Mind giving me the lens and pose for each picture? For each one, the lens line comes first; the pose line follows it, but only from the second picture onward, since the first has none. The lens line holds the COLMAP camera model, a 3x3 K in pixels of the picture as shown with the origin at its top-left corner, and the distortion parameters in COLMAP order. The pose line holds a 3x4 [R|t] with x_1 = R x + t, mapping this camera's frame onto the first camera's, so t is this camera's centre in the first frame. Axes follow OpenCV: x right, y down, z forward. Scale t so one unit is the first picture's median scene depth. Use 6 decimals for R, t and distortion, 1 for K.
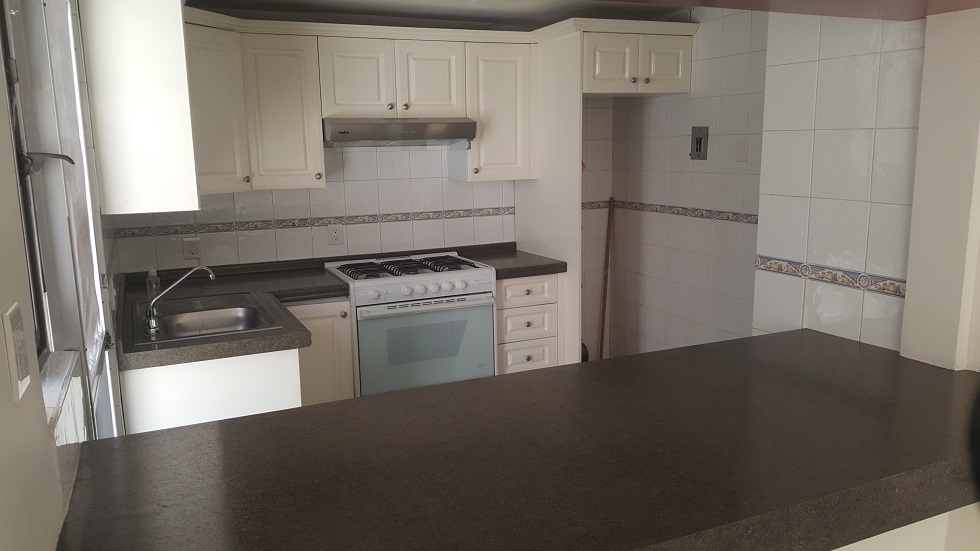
lens RADIAL K [[735.3, 0, 490.0], [0, 735.3, 275.5], [0, 0, 1]] dist [0.135659, -0.209155]
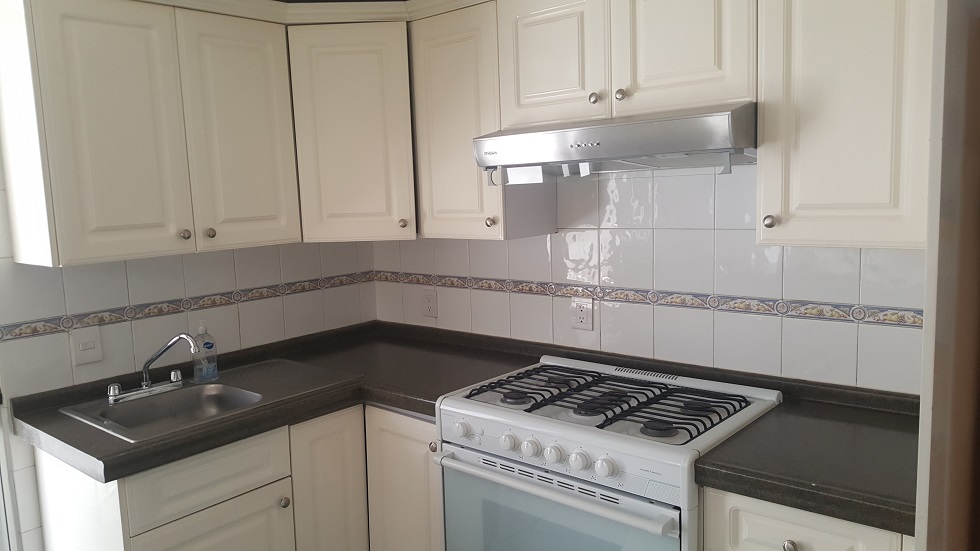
lens RADIAL K [[735.3, 0, 490.0], [0, 735.3, 275.5], [0, 0, 1]] dist [0.135659, -0.209155]
pose [[0.391189, 0.113817, -0.913245, 0.351572], [-0.131787, 0.989024, 0.066810, -0.129211], [0.910825, 0.094219, 0.401895, 0.741161]]
